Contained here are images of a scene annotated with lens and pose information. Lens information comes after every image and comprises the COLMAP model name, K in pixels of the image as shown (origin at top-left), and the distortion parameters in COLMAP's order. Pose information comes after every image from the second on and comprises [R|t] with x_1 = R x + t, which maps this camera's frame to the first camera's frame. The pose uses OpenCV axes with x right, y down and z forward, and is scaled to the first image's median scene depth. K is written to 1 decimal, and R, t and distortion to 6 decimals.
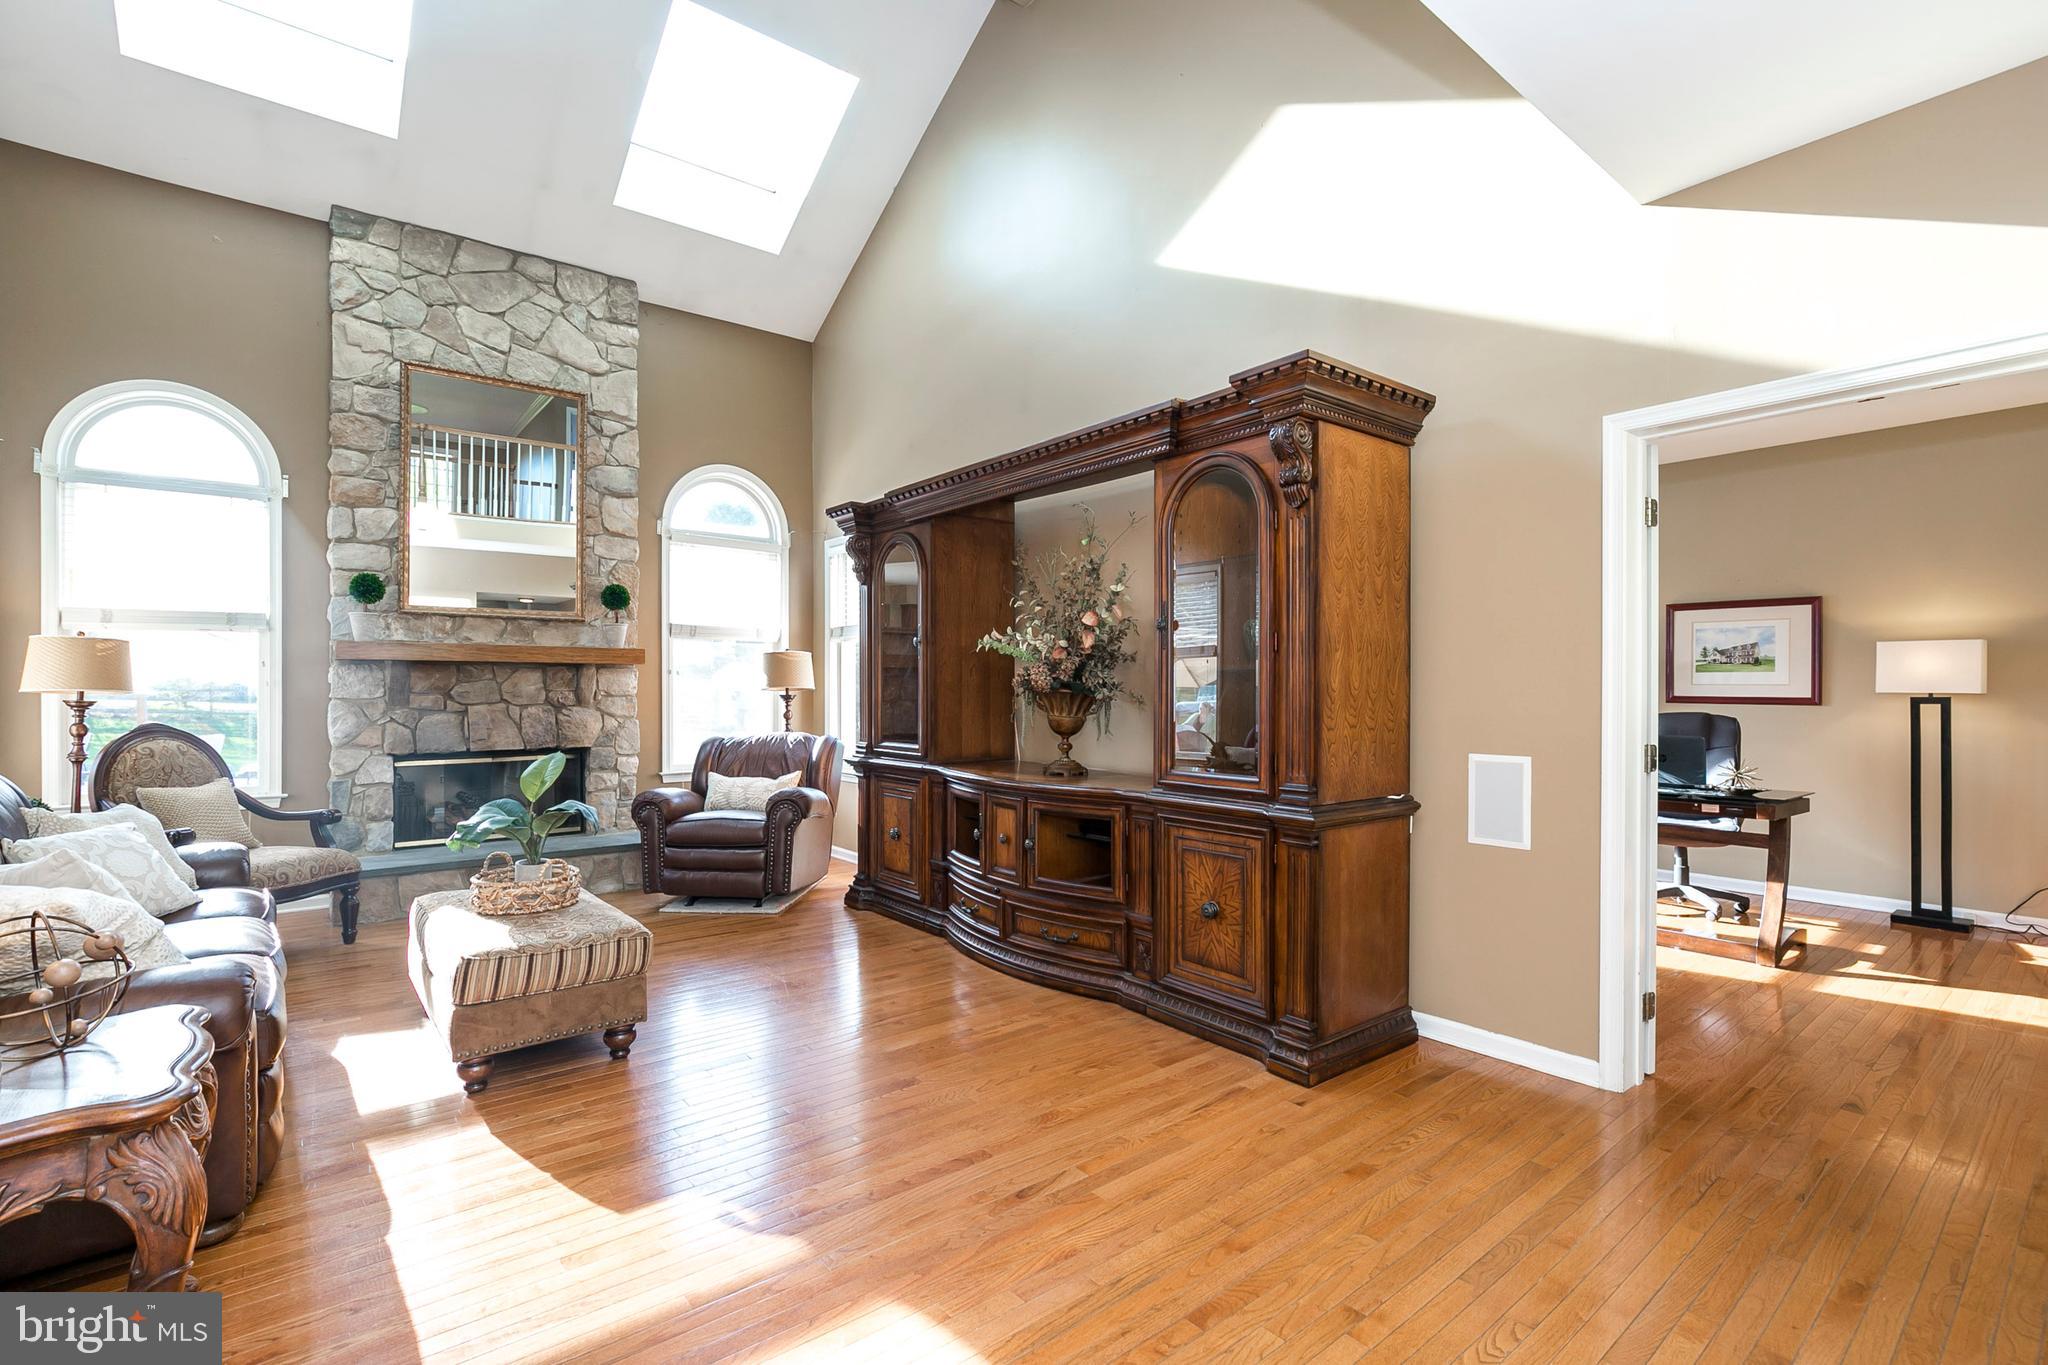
lens RADIAL K [[938.0, 0, 1017.8], [0, 938.0, 686.2], [0, 0, 1]] dist [-0.004132, 0.000746]
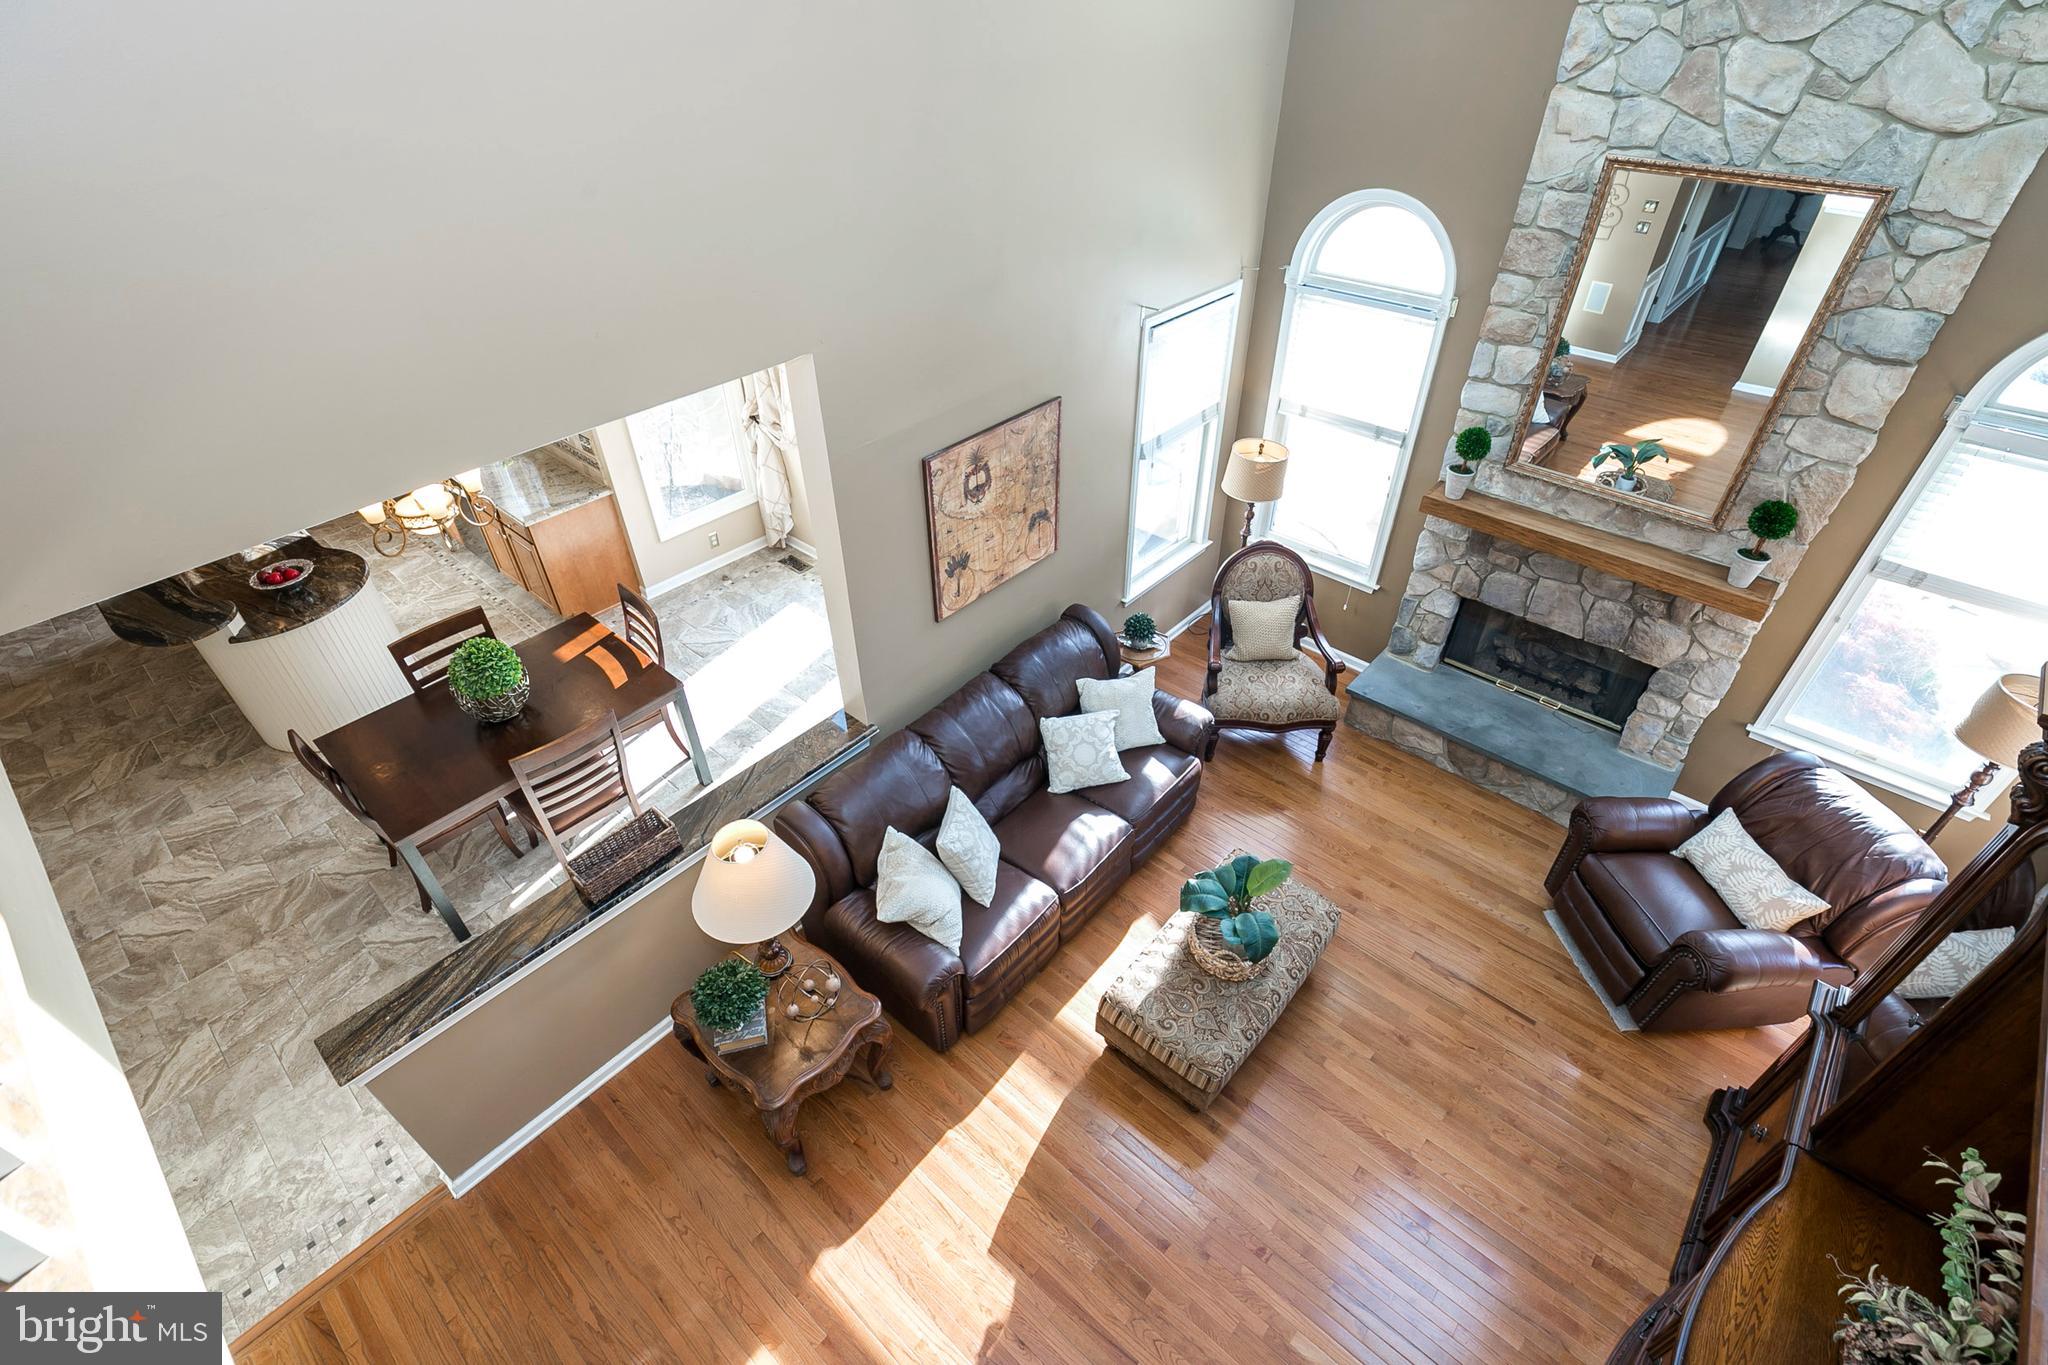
lens RADIAL K [[938.0, 0, 1025.2], [0, 938.0, 692.1], [0, 0, 1]] dist [-0.004132, 0.000746]
pose [[0.170469, 0.625239, -0.761588, 0.089743], [0.016191, 0.771019, 0.636606, -0.496461], [0.985230, -0.120853, 0.121311, 0.403762]]
